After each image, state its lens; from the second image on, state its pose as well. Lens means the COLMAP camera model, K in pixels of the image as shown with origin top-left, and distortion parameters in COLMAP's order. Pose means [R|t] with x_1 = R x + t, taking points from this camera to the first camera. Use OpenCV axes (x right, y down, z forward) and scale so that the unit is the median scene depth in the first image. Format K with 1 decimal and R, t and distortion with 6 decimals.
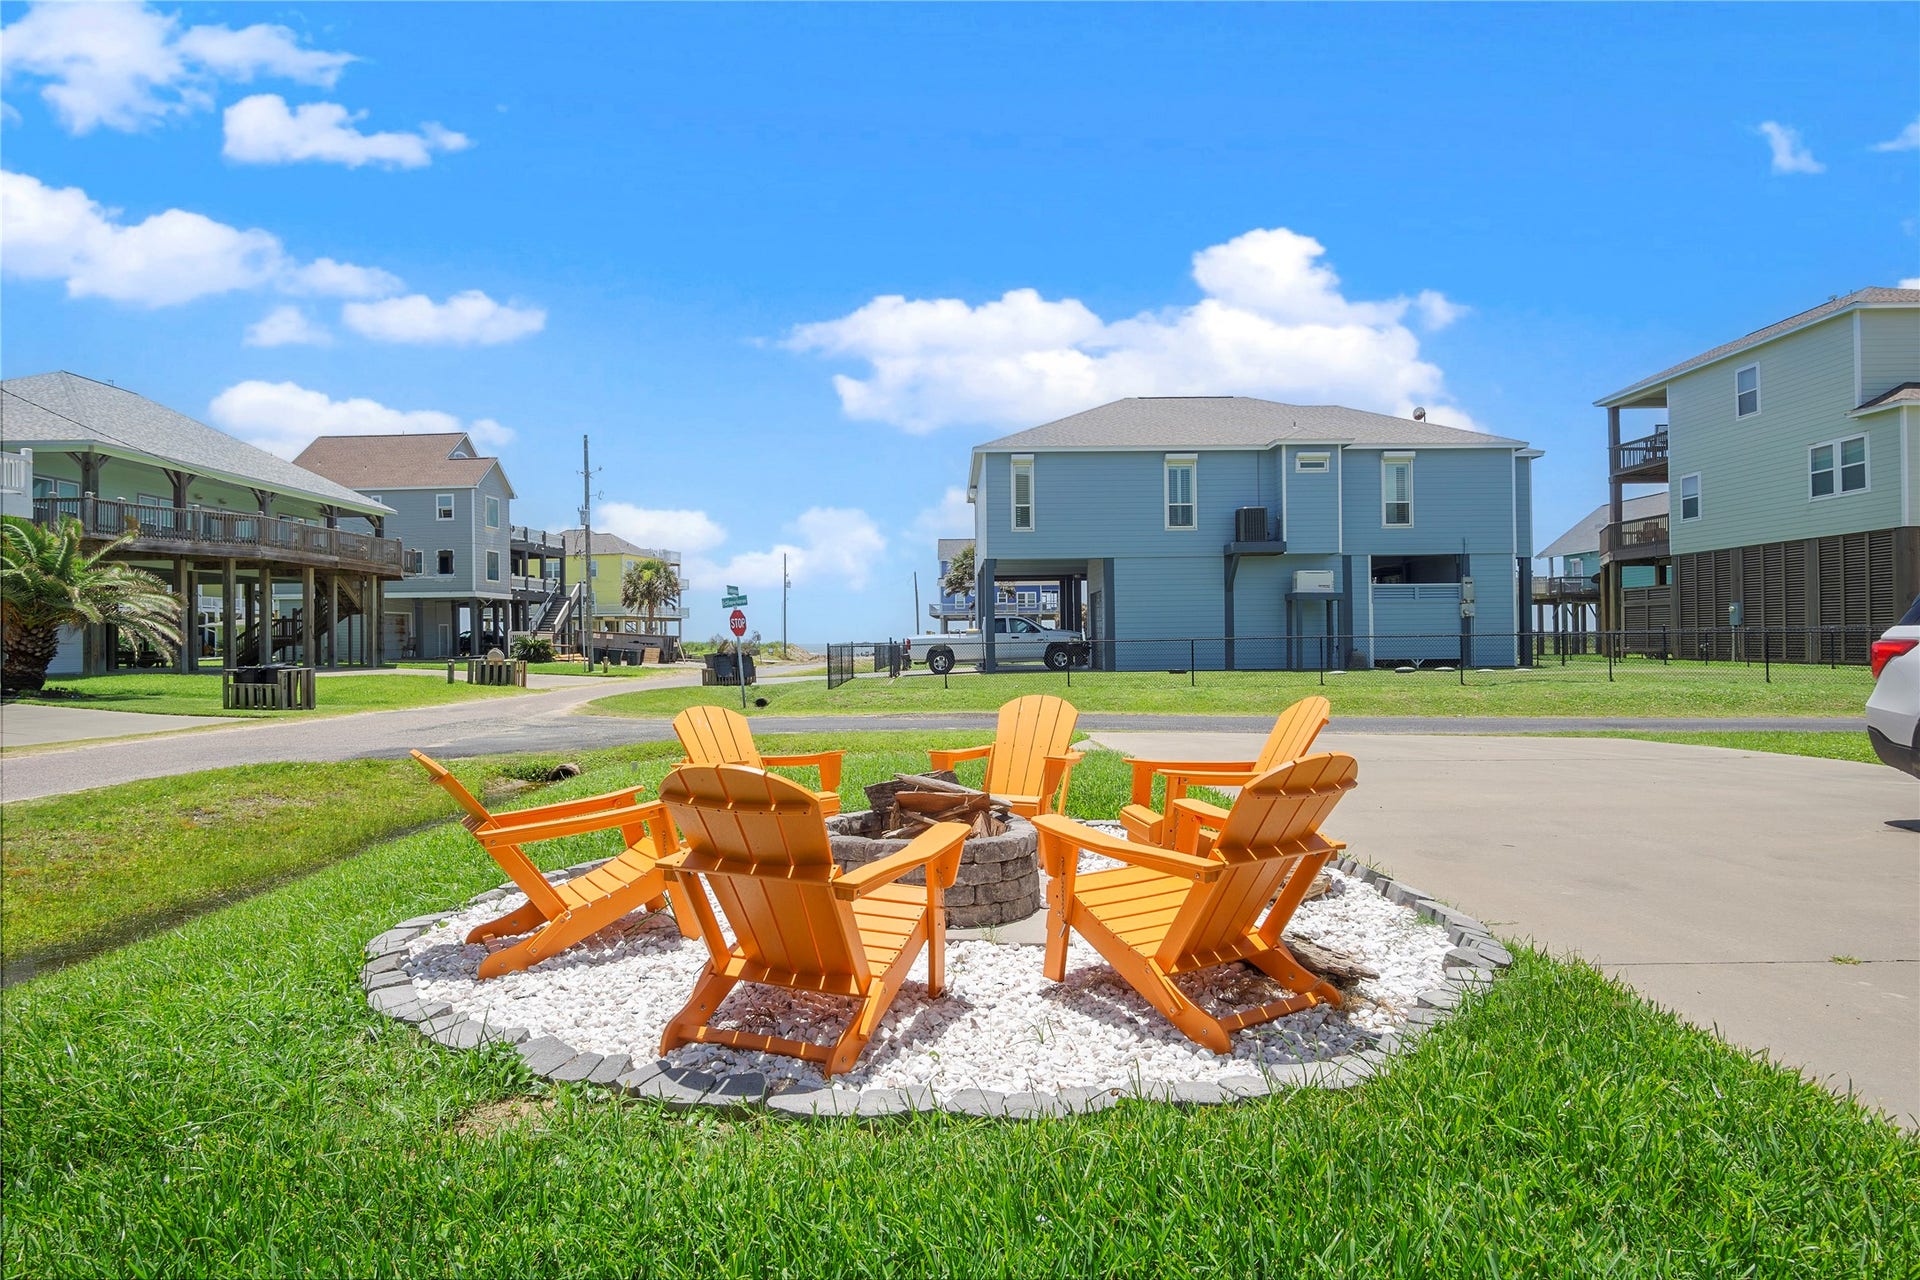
lens RADIAL K [[1013.4, 0, 953.7], [0, 1013.4, 636.9], [0, 0, 1]] dist [-0.012975, 0.000158]
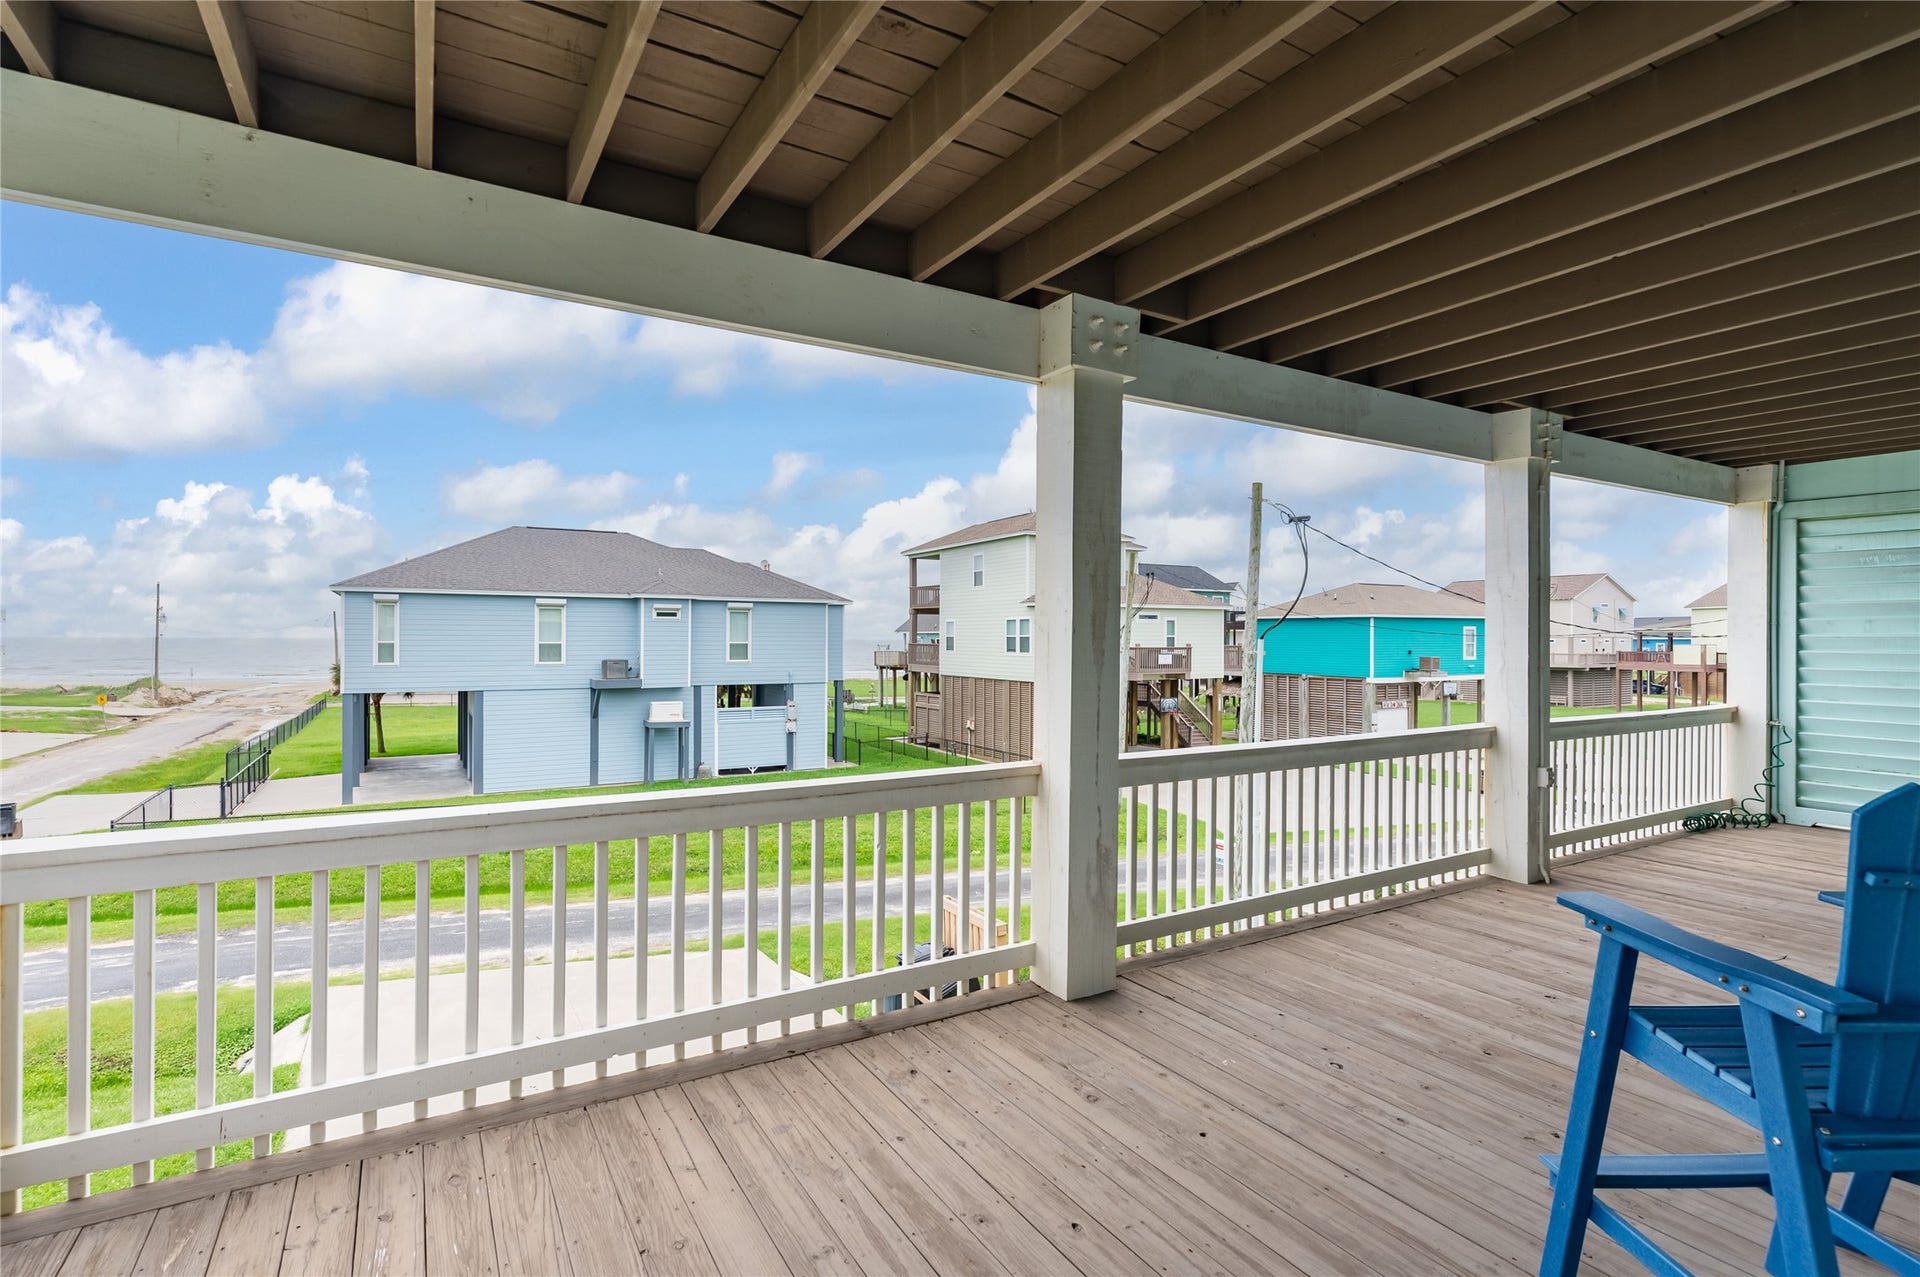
lens RADIAL K [[910.6, 0, 957.1], [0, 910.6, 639.4], [0, 0, 1]] dist [-0.006150, 0.004641]
pose [[0.861176, 0.013146, 0.508136, 0.085688], [-0.014495, 0.999894, -0.001301, -0.121880], [-0.508100, -0.006245, 0.861276, -0.095501]]
